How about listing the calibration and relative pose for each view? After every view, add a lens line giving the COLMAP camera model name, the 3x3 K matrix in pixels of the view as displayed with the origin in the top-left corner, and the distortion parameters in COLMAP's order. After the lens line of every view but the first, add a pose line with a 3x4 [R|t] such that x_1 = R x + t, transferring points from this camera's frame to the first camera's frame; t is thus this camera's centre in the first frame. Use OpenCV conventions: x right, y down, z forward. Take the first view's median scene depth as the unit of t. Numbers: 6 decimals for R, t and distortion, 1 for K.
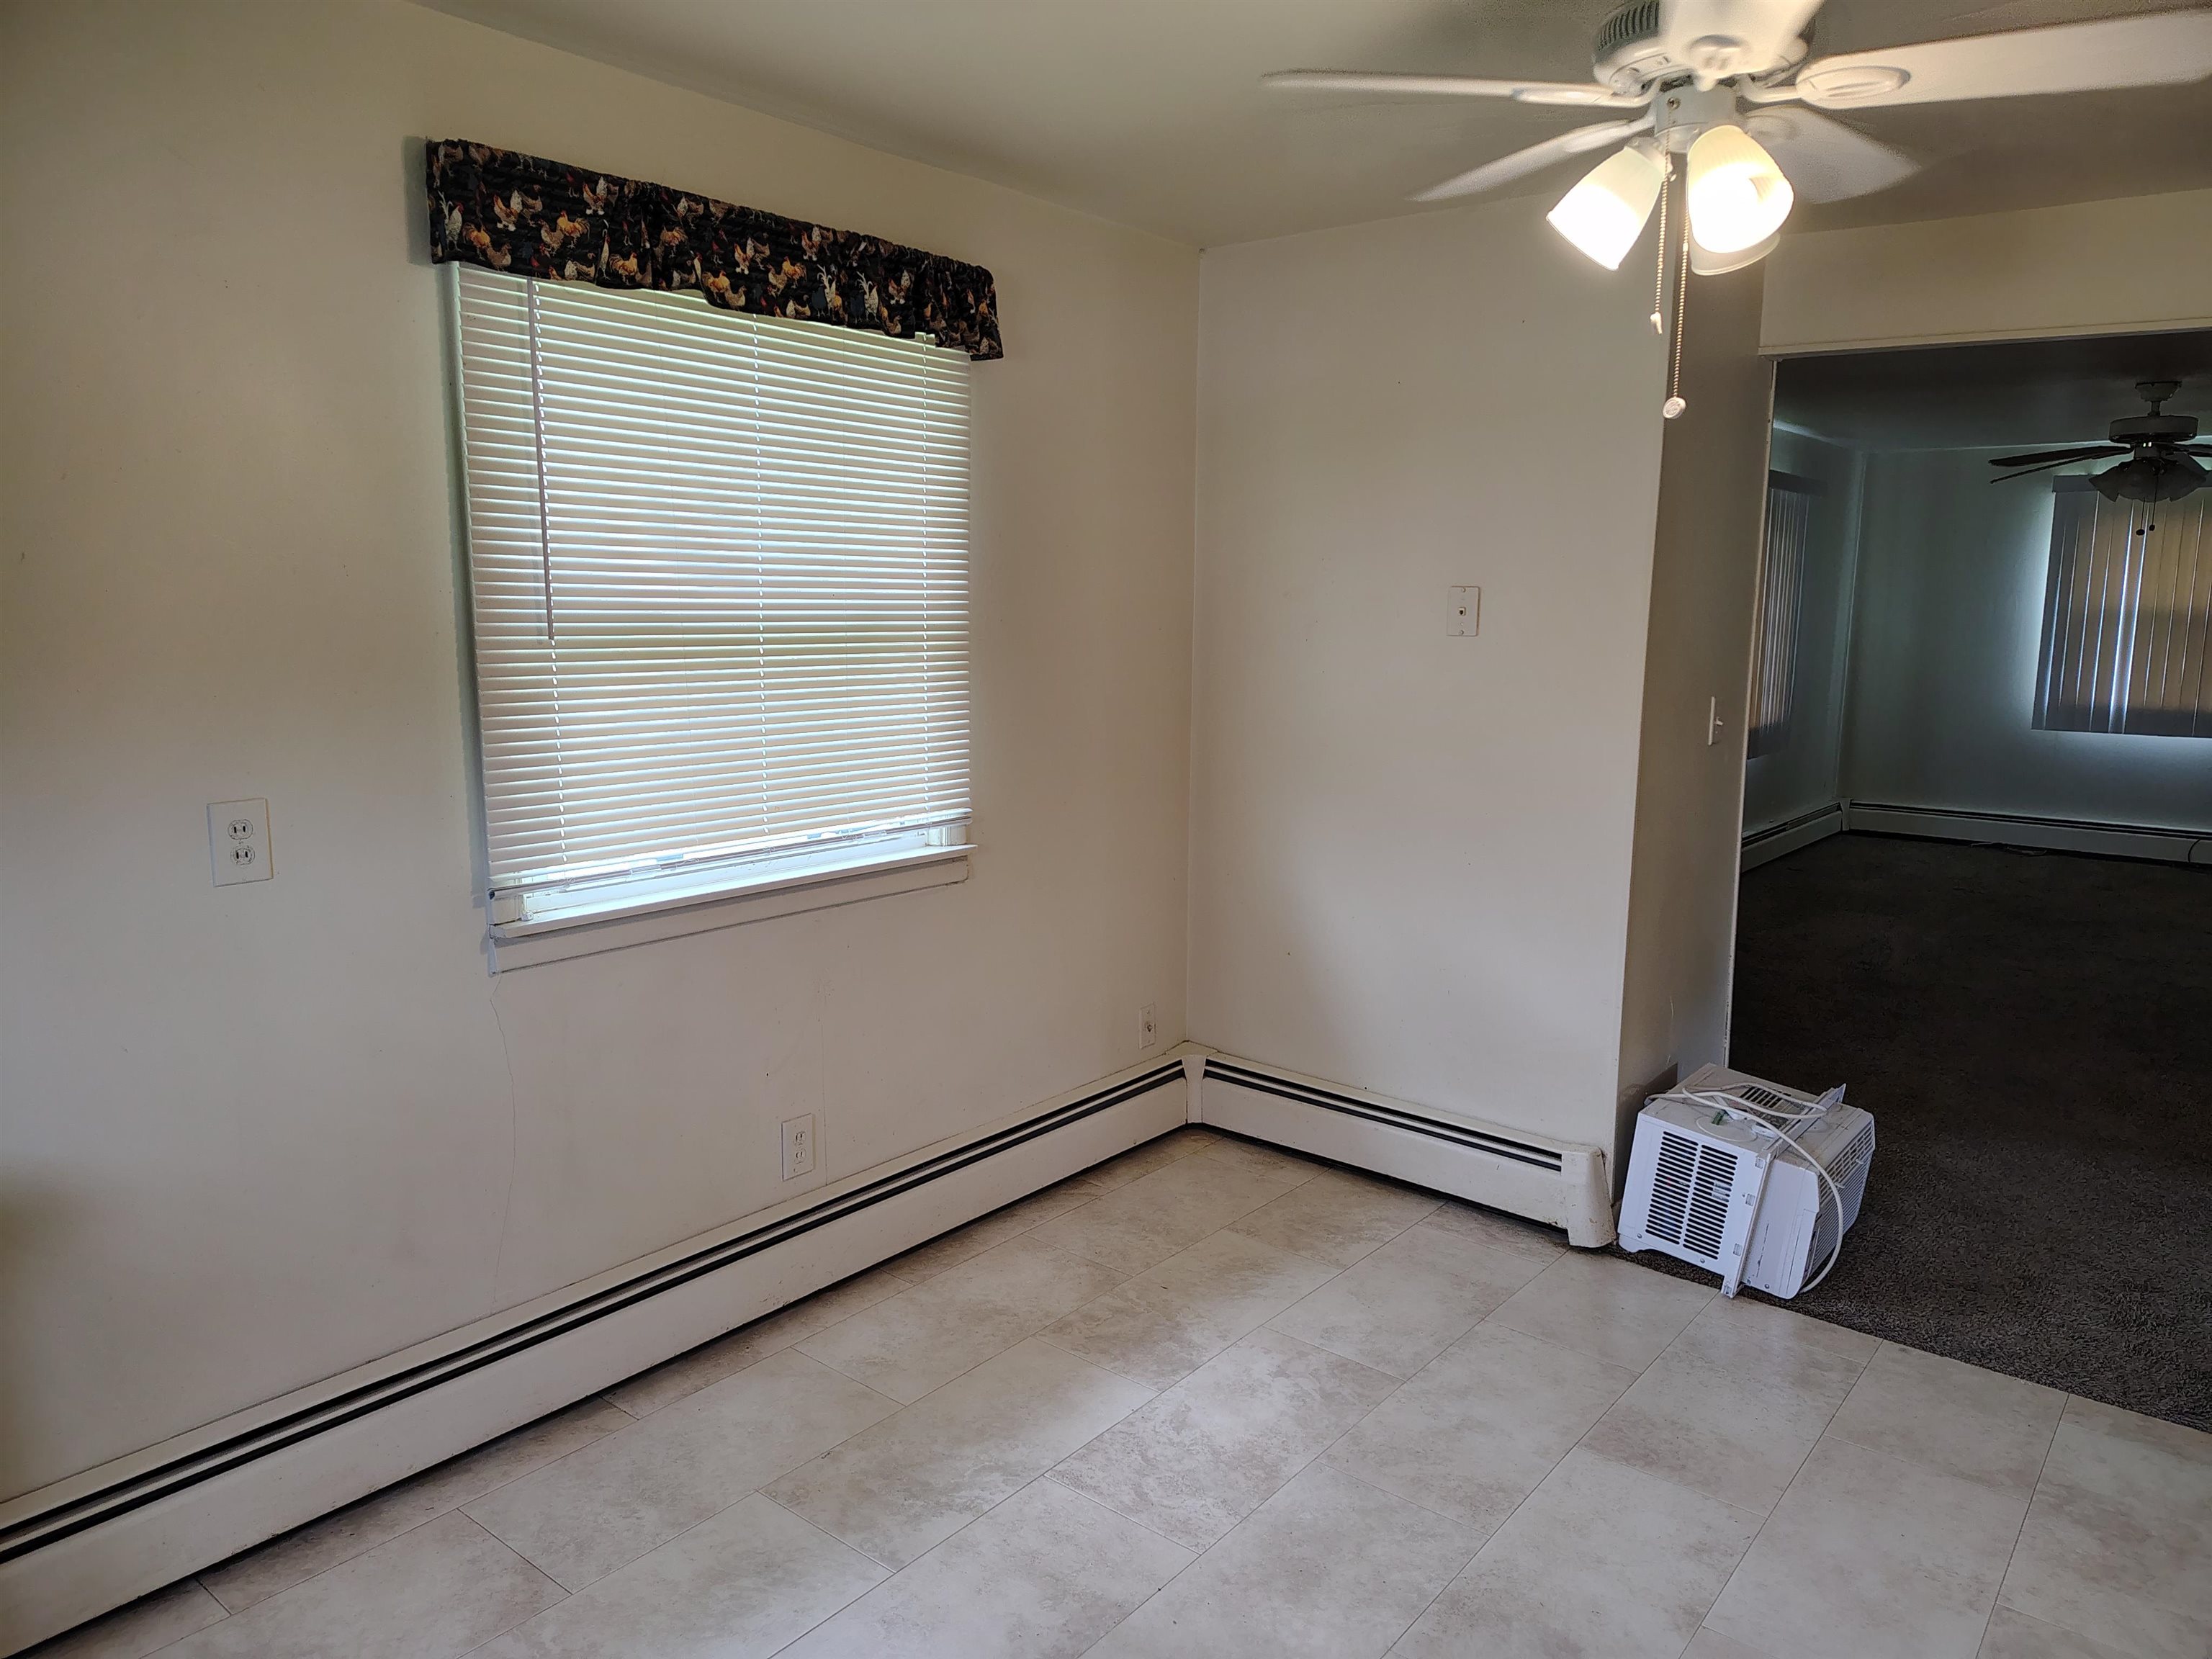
lens RADIAL K [[1506.6, 0, 1106.0], [0, 1506.6, 829.5], [0, 0, 1]] dist [-0.003212, -0.000390]
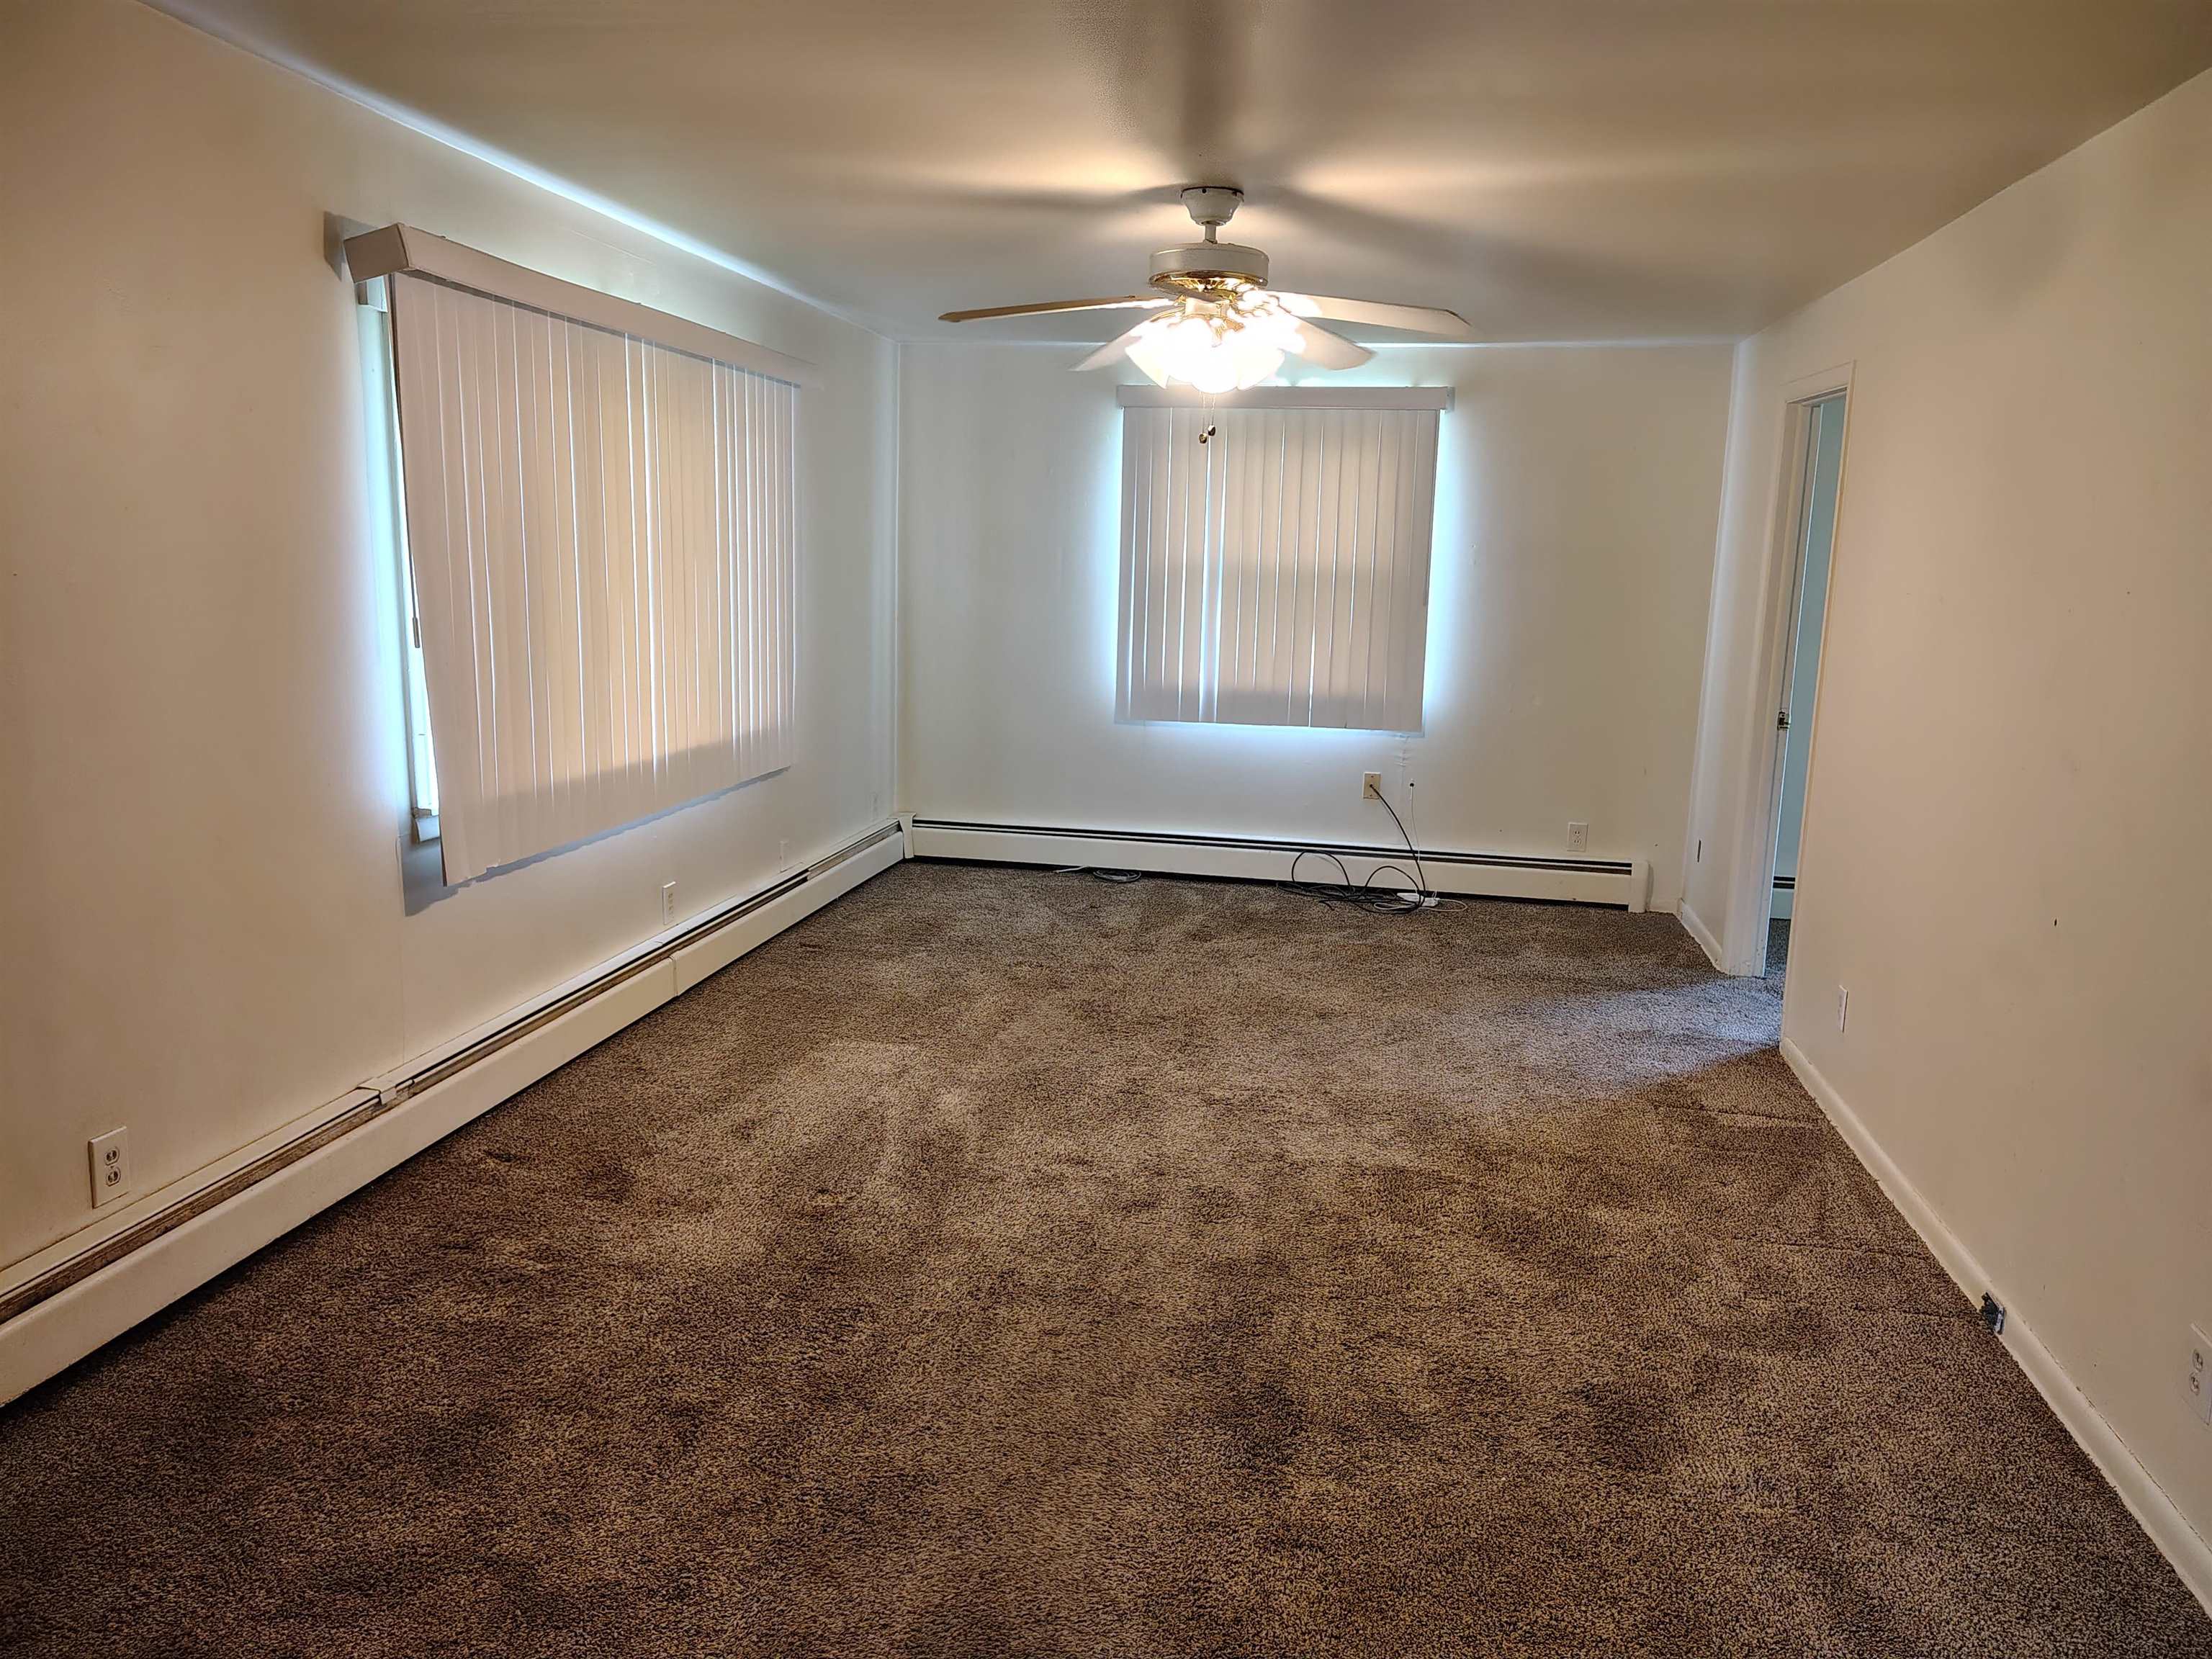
lens RADIAL K [[1506.6, 0, 1106.0], [0, 1506.6, 829.5], [0, 0, 1]] dist [-0.003212, -0.000390]
pose [[0.876087, -0.073238, 0.476559, 0.251885], [0.052630, 0.997016, 0.056469, -0.055884], [-0.479273, -0.024391, 0.877327, 0.343045]]
